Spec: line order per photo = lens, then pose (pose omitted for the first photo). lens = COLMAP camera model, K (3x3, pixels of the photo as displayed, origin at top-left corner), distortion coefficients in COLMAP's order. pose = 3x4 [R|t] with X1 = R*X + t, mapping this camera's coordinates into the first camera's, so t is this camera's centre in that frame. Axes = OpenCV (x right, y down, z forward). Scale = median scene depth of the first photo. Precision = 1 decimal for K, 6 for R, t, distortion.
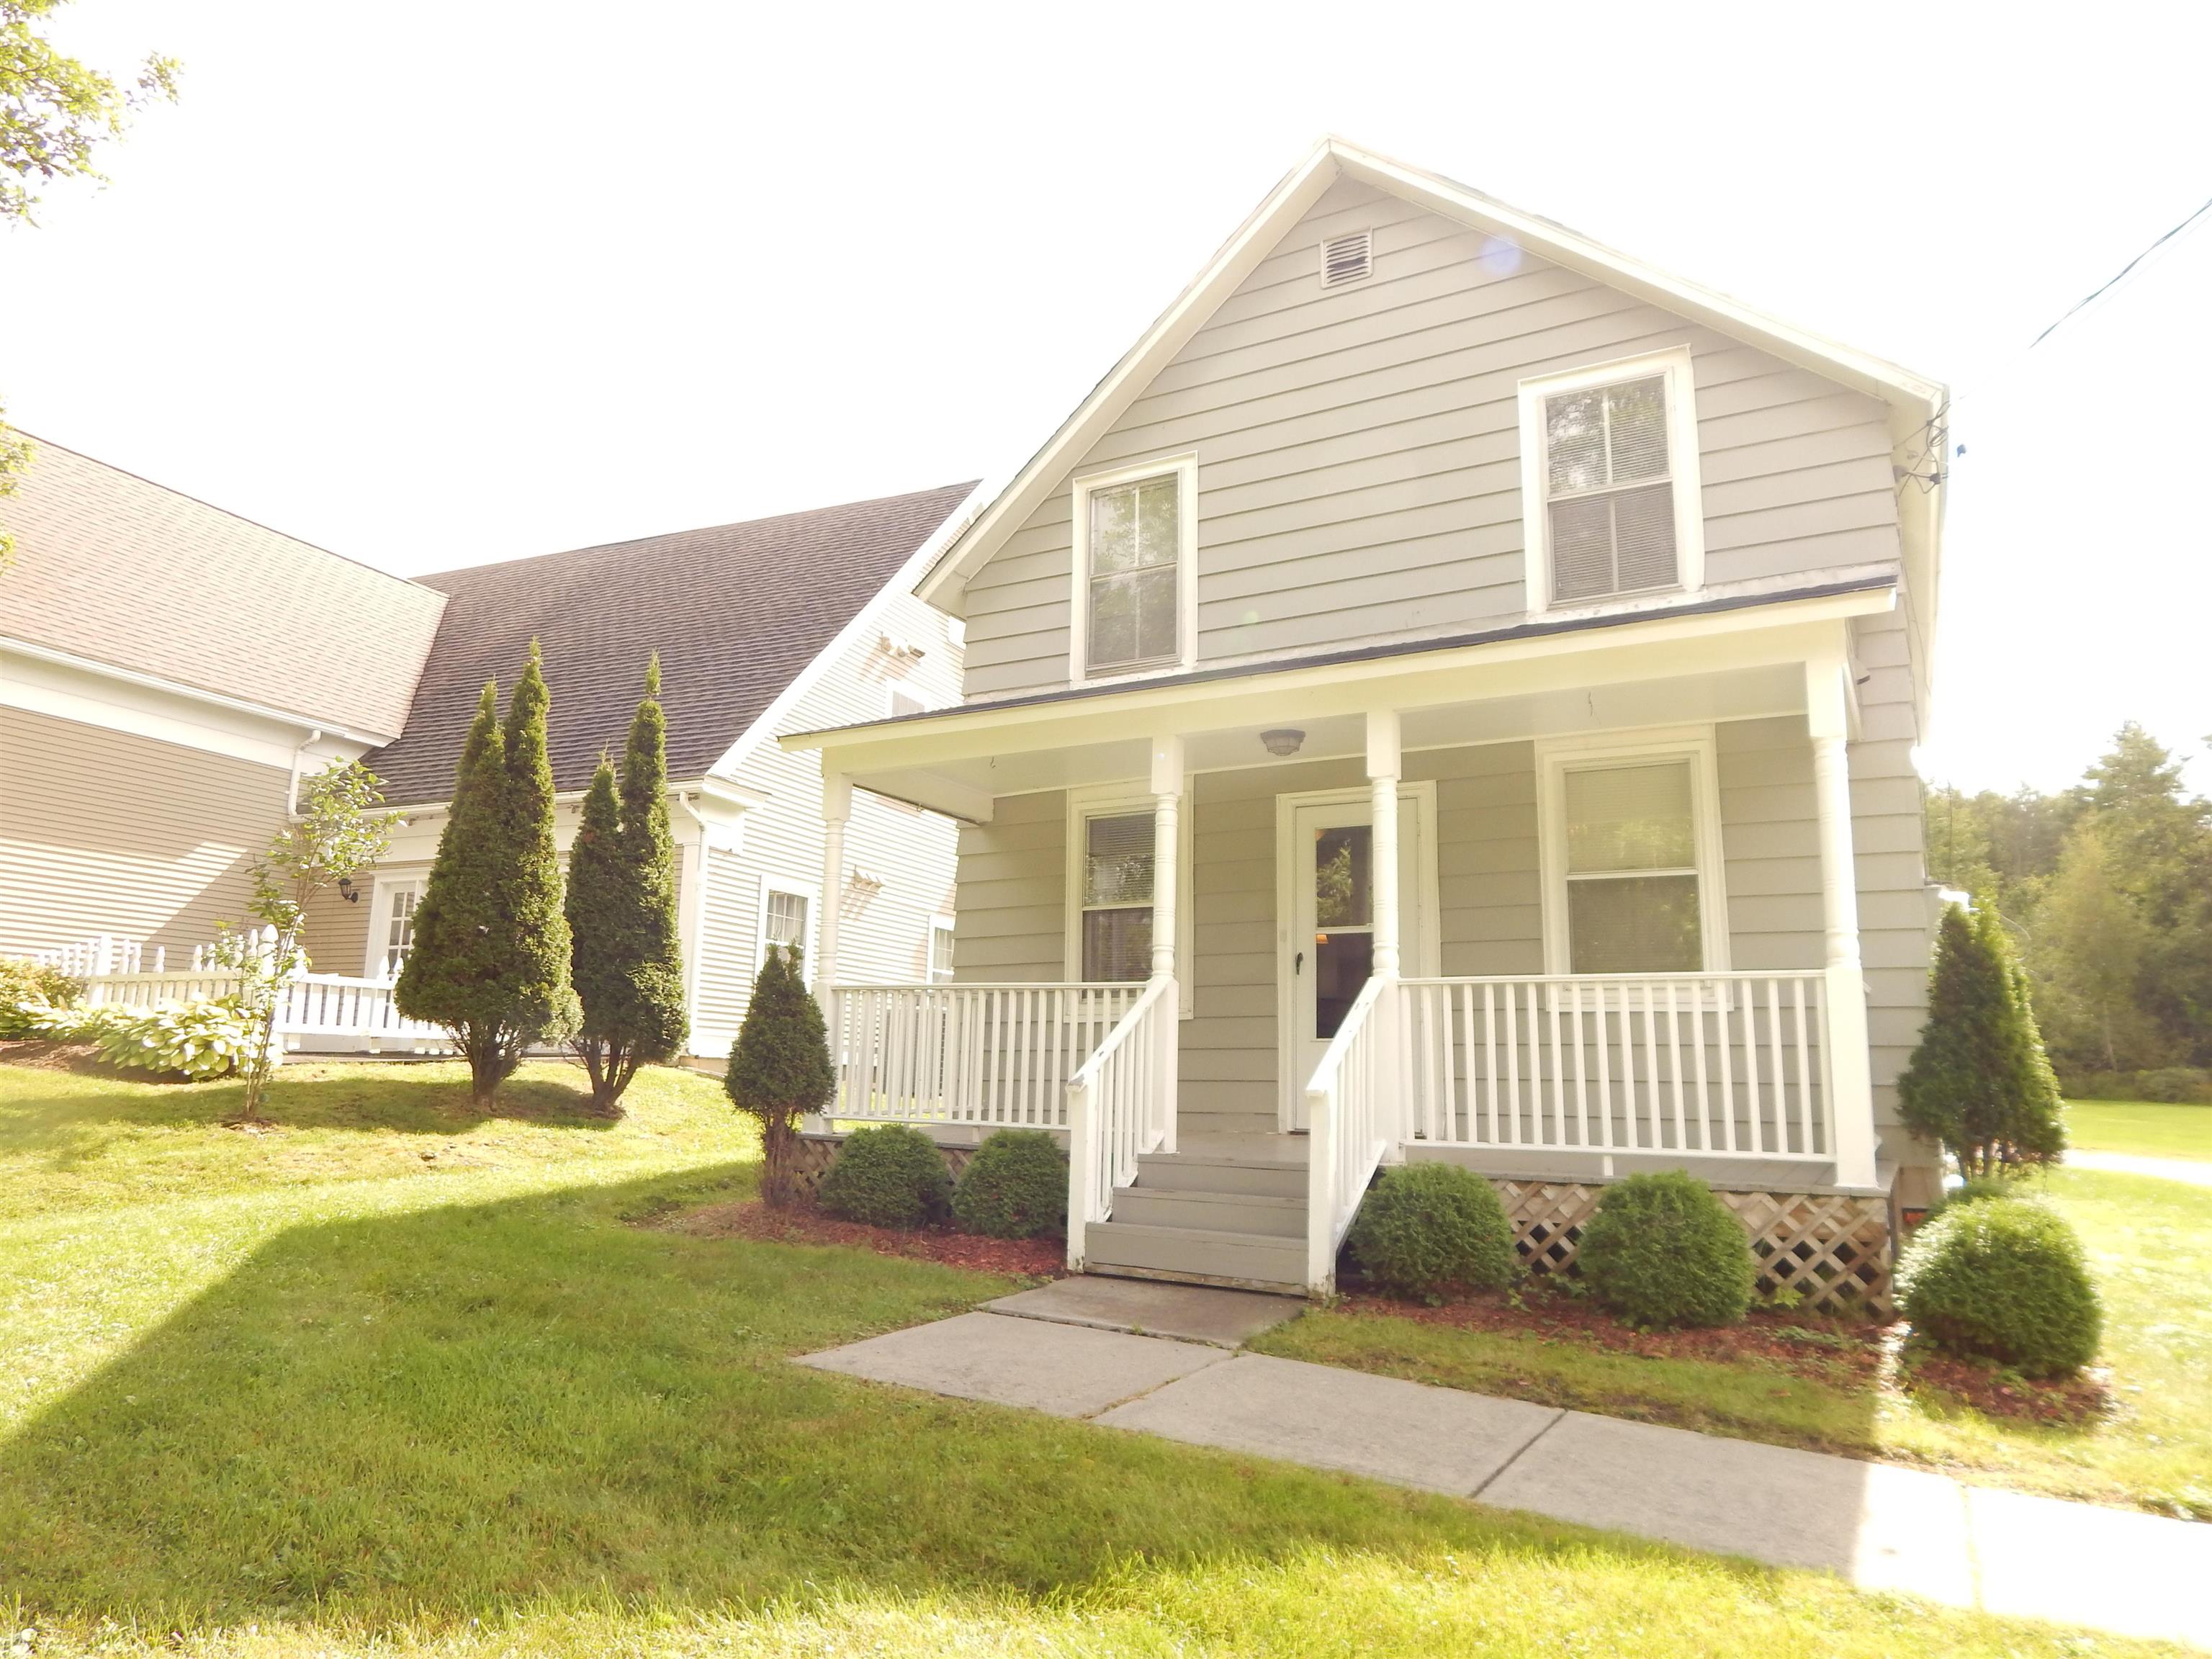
lens RADIAL K [[1484.8, 0, 1106.0], [0, 1484.8, 829.5], [0, 0, 1]] dist [0.036374, -0.039885]
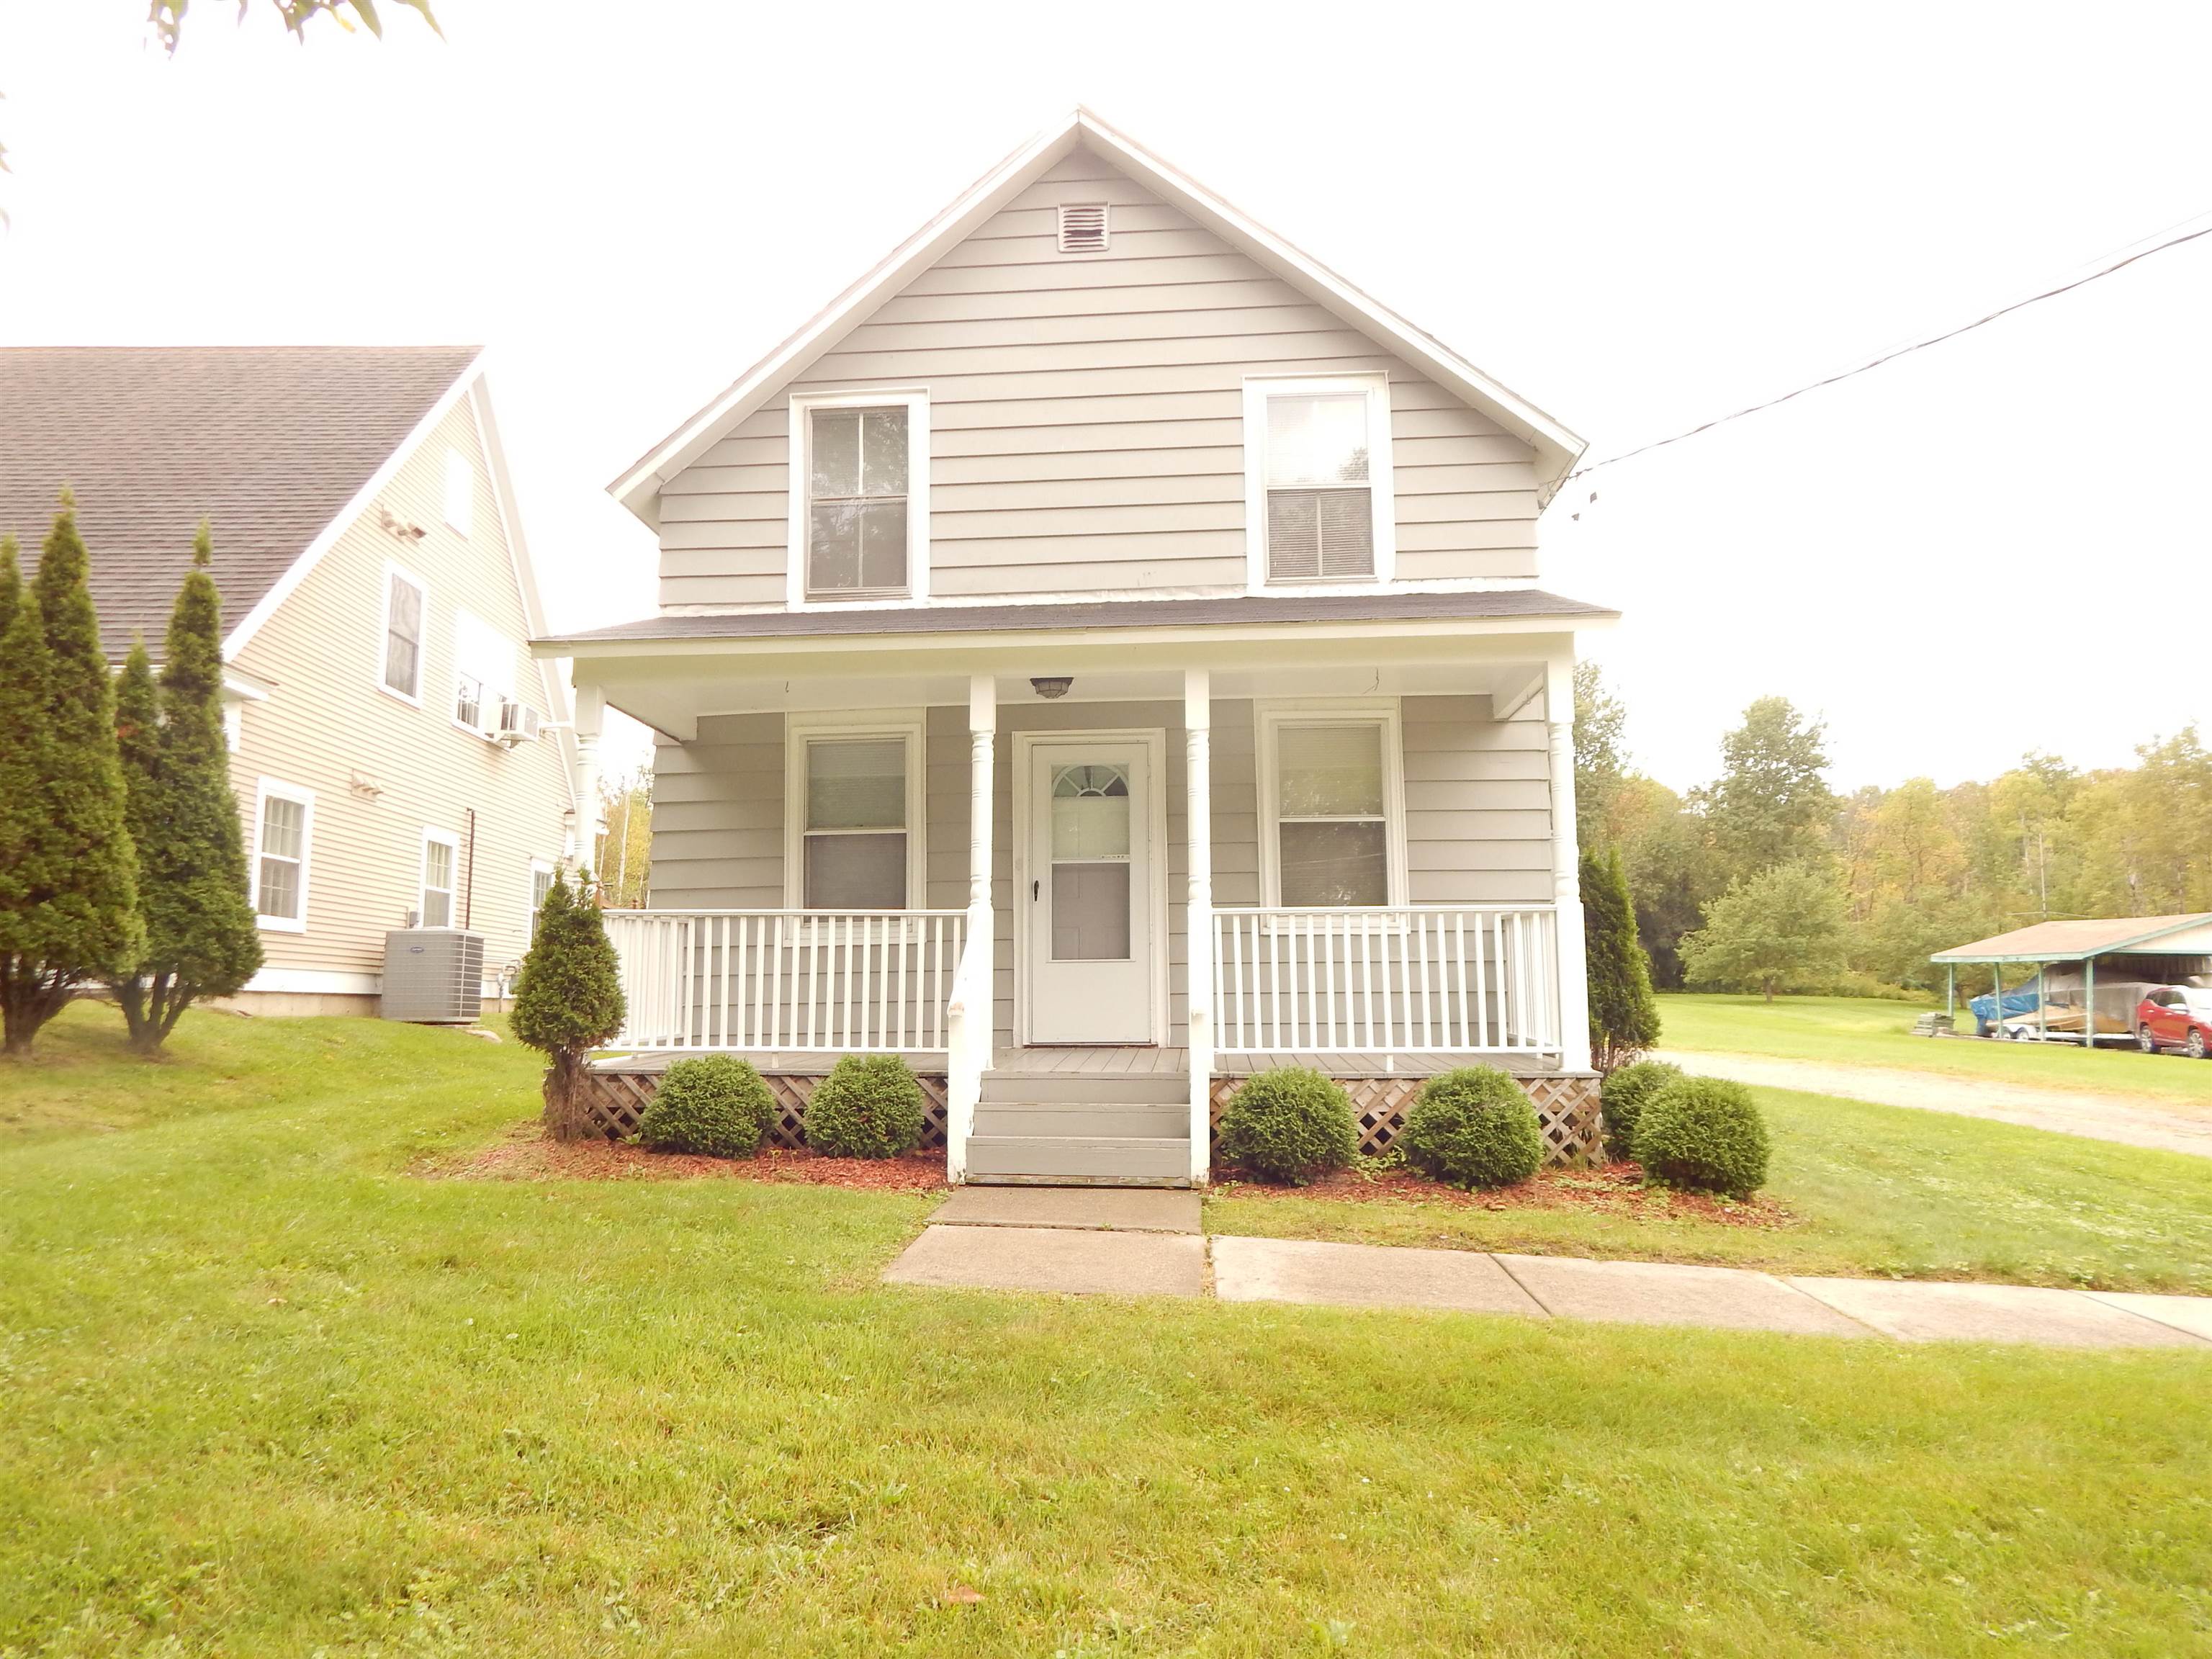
lens RADIAL K [[1484.8, 0, 1106.0], [0, 1484.8, 829.5], [0, 0, 1]] dist [0.036374, -0.039885]
pose [[0.905251, 0.023863, 0.424206, -0.286351], [-0.048625, 0.997680, 0.047641, -0.008199], [-0.422085, -0.063754, 0.904312, 0.008571]]
